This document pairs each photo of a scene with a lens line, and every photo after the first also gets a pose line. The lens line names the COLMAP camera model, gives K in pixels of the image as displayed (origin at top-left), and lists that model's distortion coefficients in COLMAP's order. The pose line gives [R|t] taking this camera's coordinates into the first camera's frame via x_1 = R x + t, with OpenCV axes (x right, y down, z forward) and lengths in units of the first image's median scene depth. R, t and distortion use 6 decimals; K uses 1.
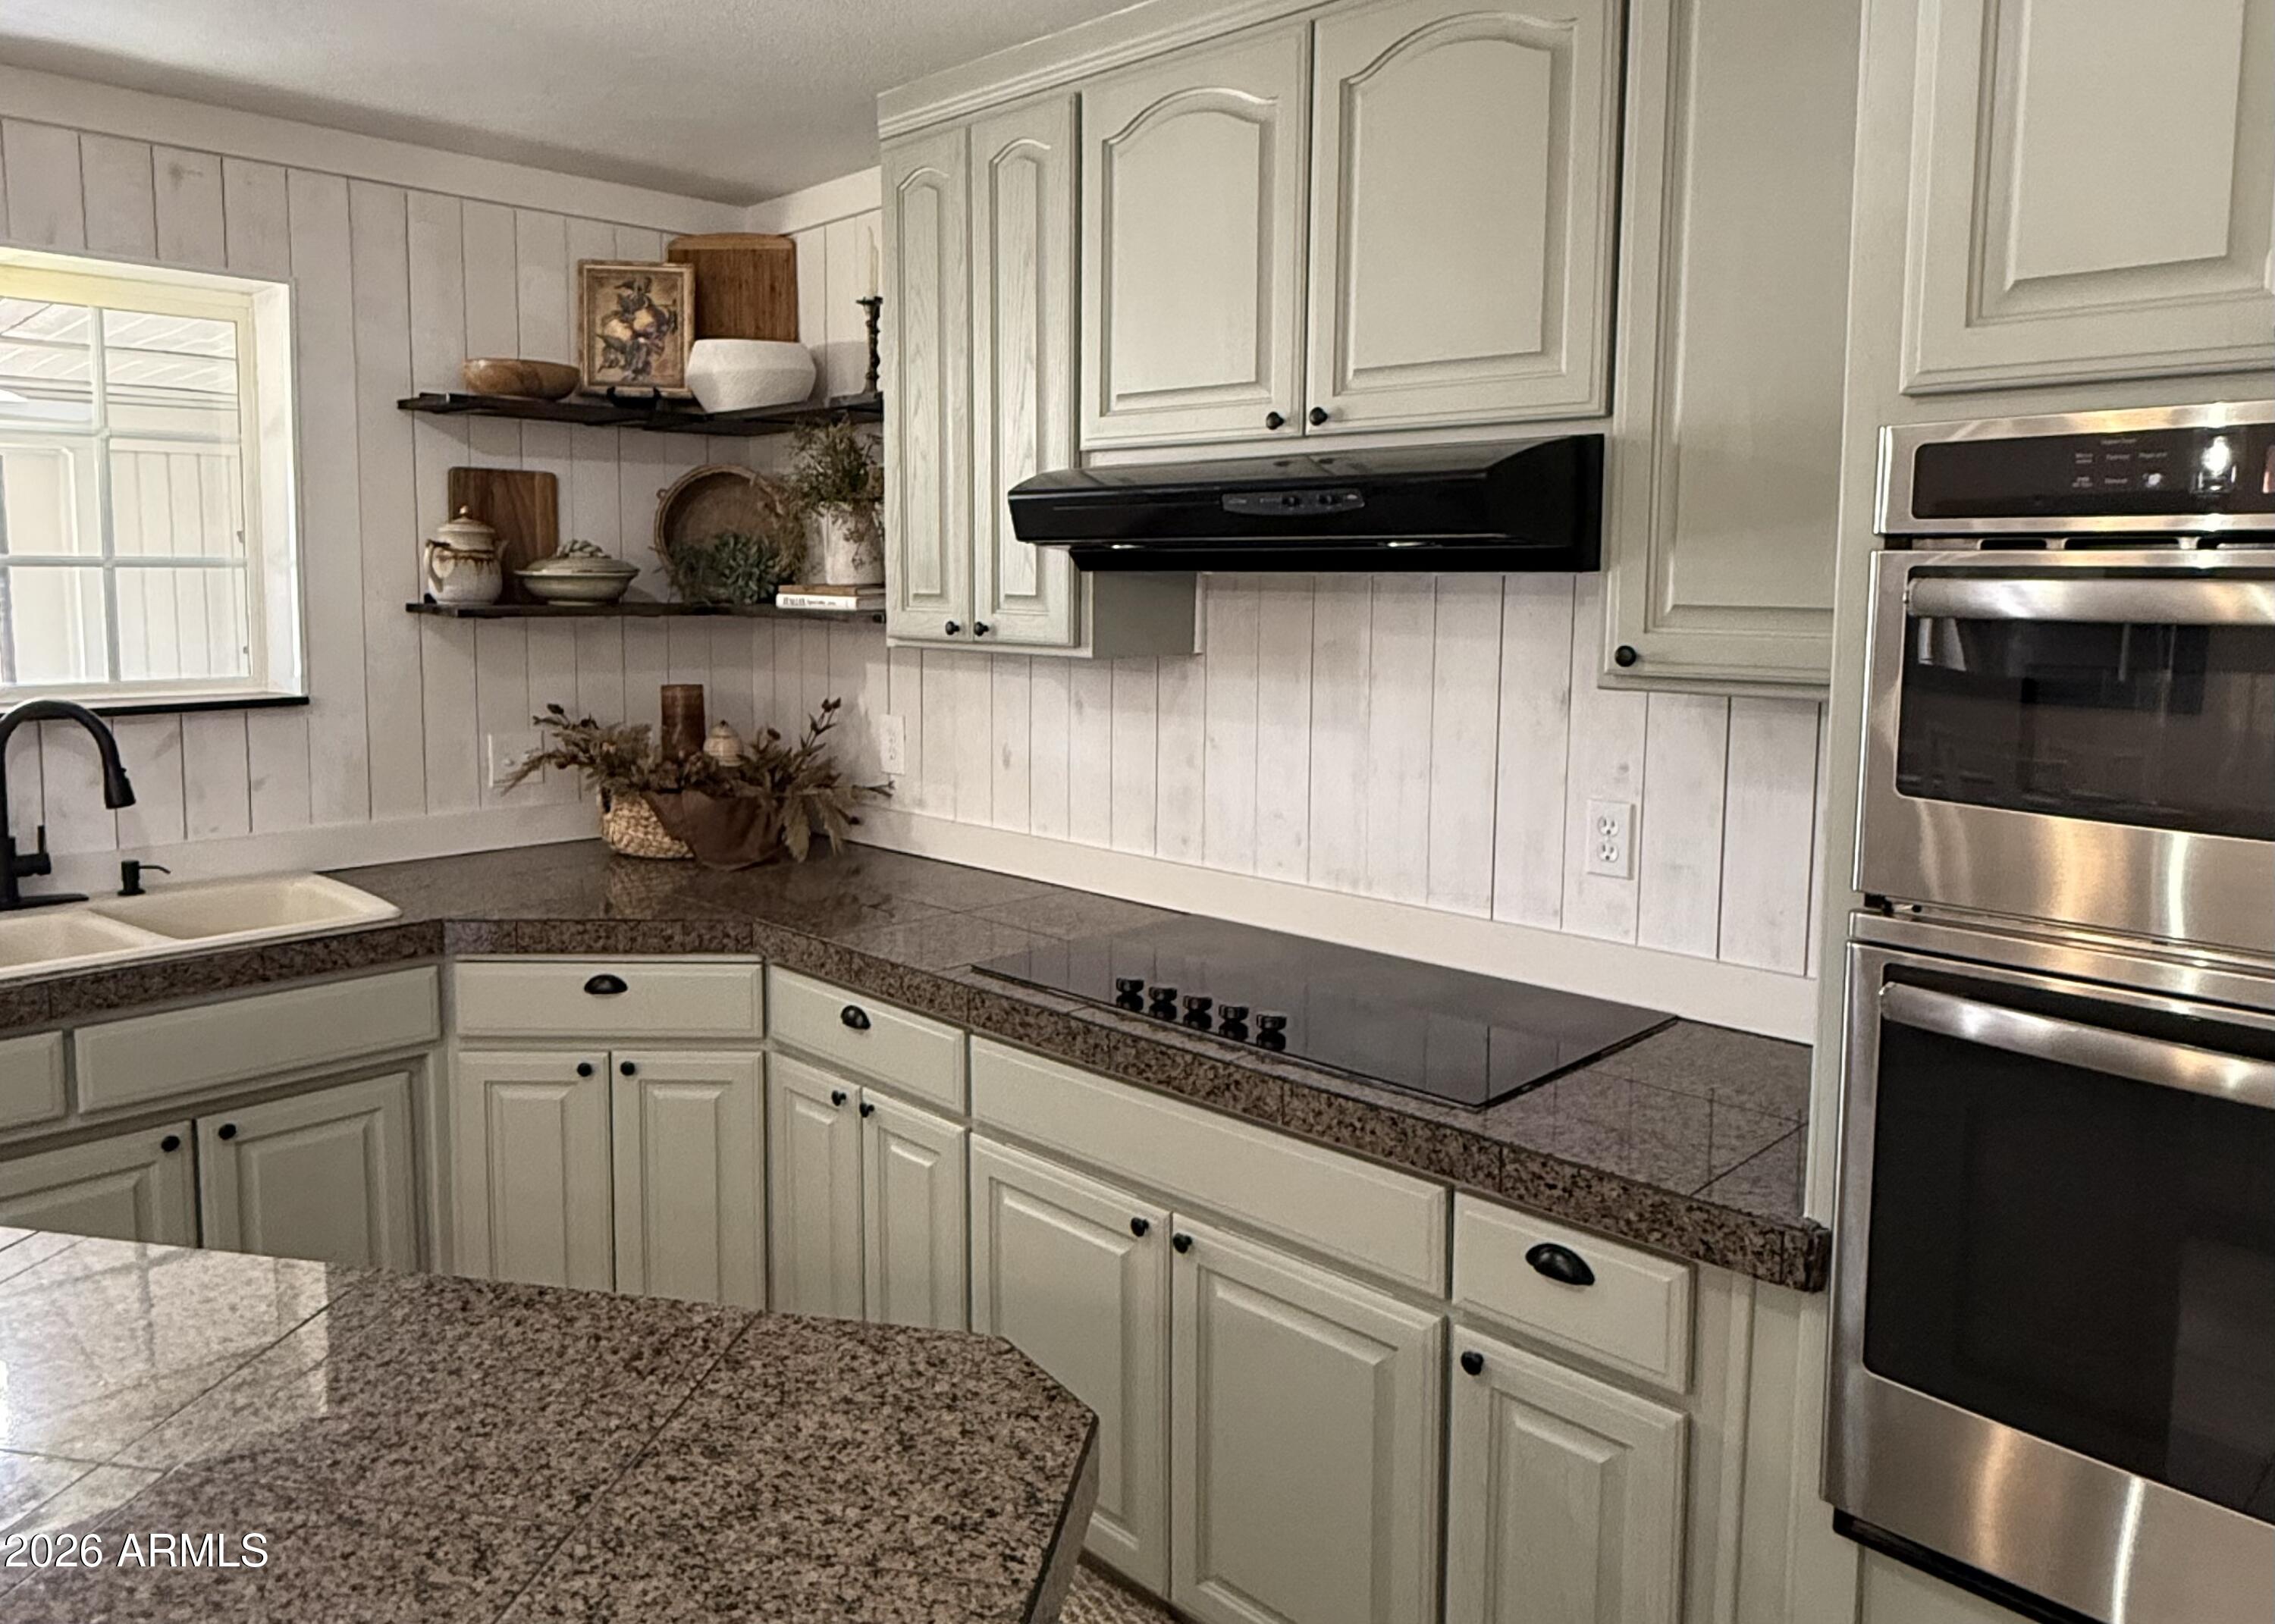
lens RADIAL K [[1518.2, 0, 1098.8], [0, 1518.2, 708.9], [0, 0, 1]] dist [-0.000820, -0.002953]
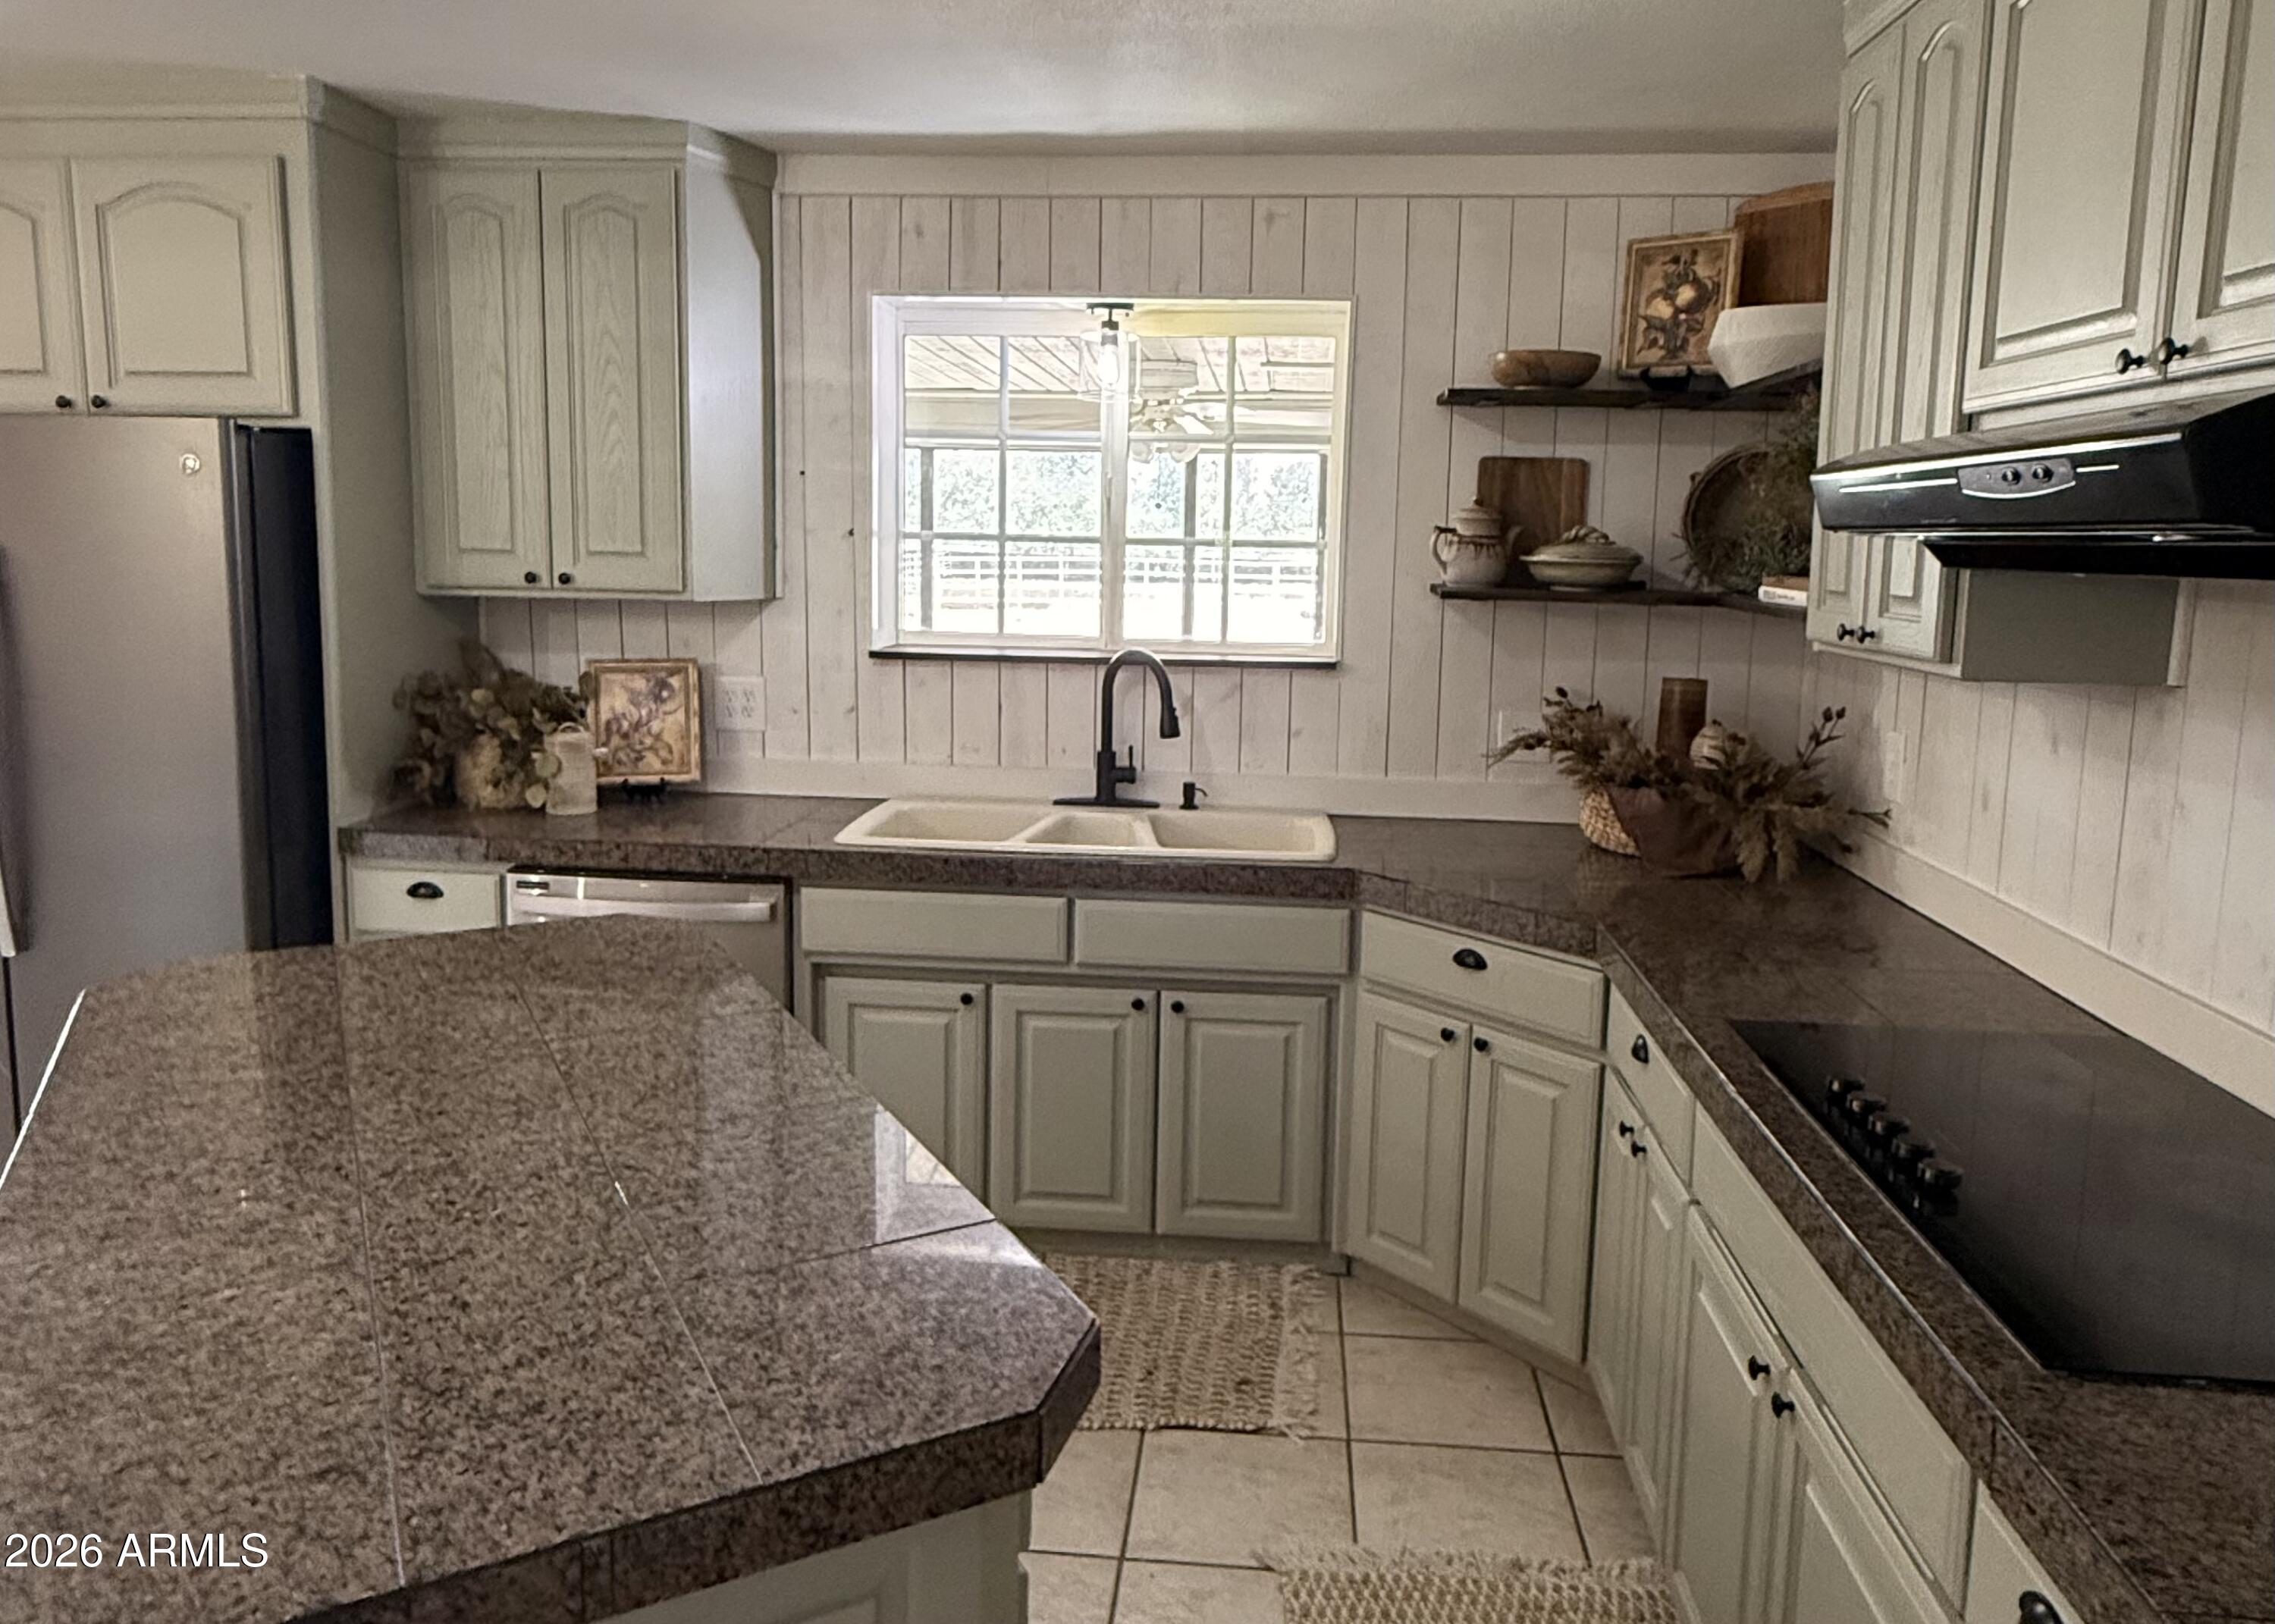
lens RADIAL K [[1529.1, 0, 1158.1], [0, 1529.1, 742.2], [0, 0, 1]] dist [-0.002227, -0.000917]
pose [[0.646255, 0.108137, -0.755421, 0.281348], [-0.083639, 0.993982, 0.070734, -0.019043], [0.758524, 0.017471, 0.651411, 0.145867]]
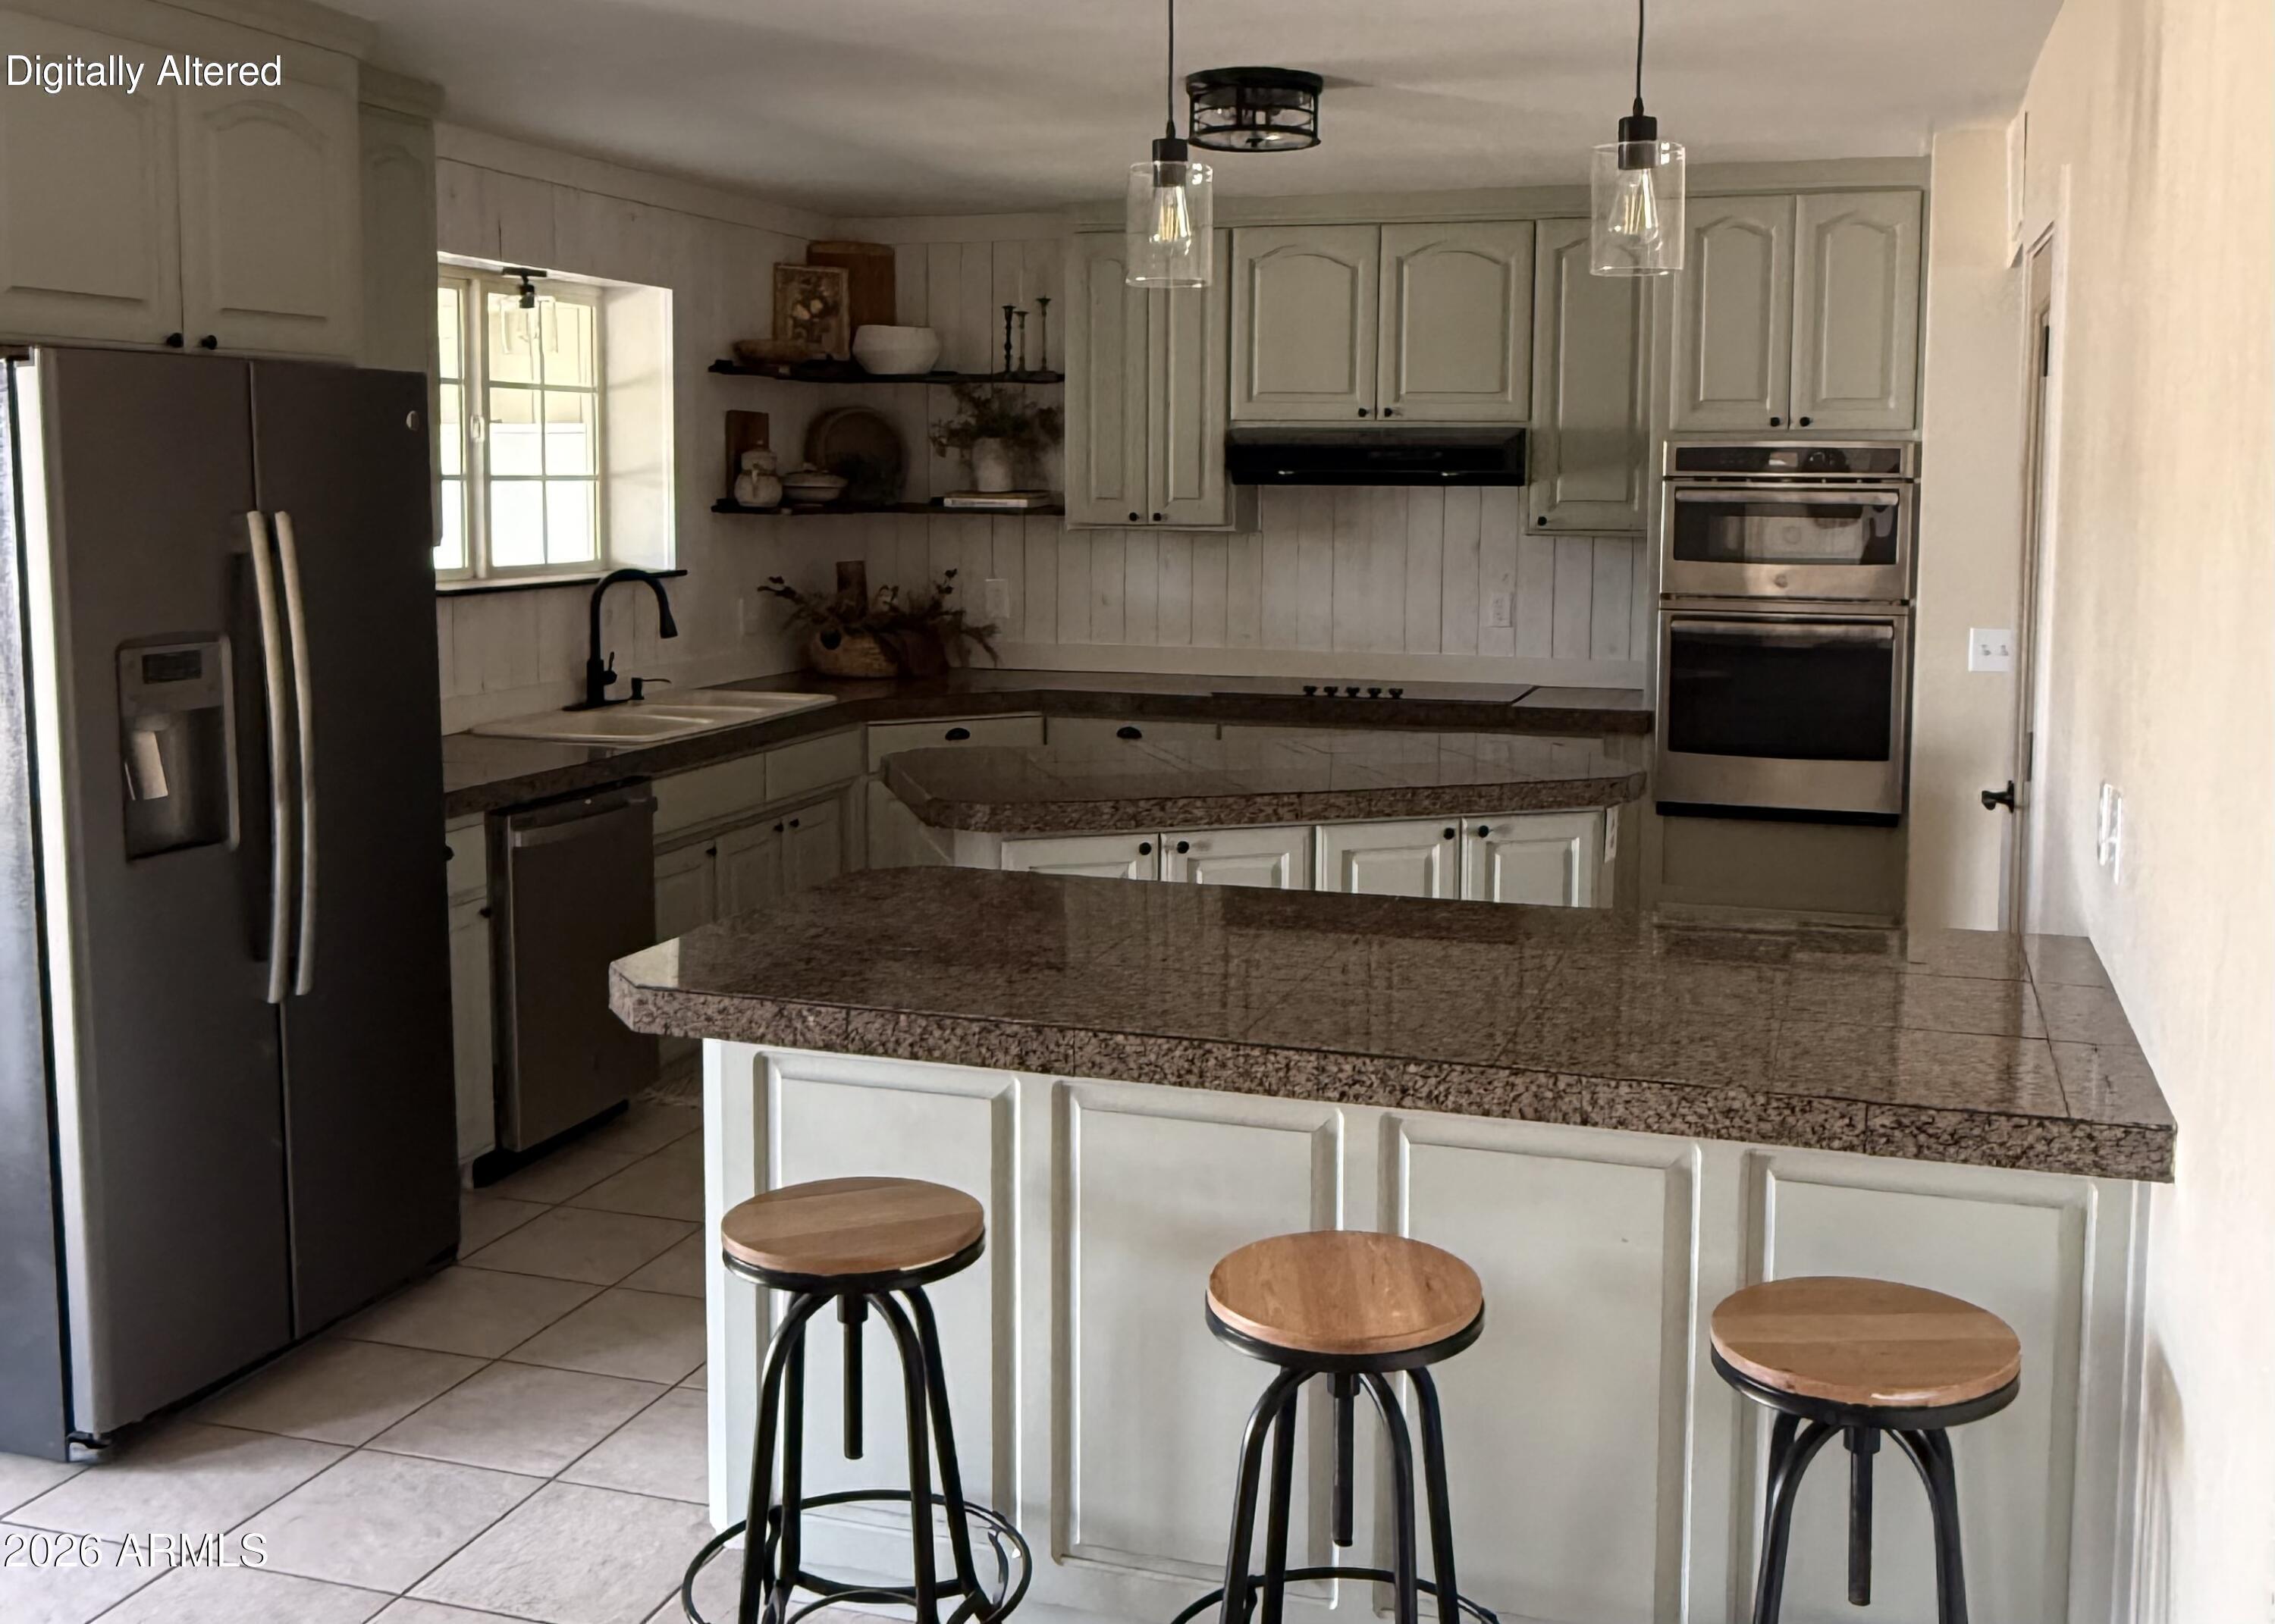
lens RADIAL K [[2029.3, 0, 1255.7], [0, 2029.3, 672.3], [0, 0, 1]] dist [0.004871, 0.012468]
pose [[0.875336, -0.048095, 0.481118, -1.013678], [0.041432, 0.998842, 0.024468, 0.067657], [-0.481737, -0.001485, 0.876314, -1.011800]]
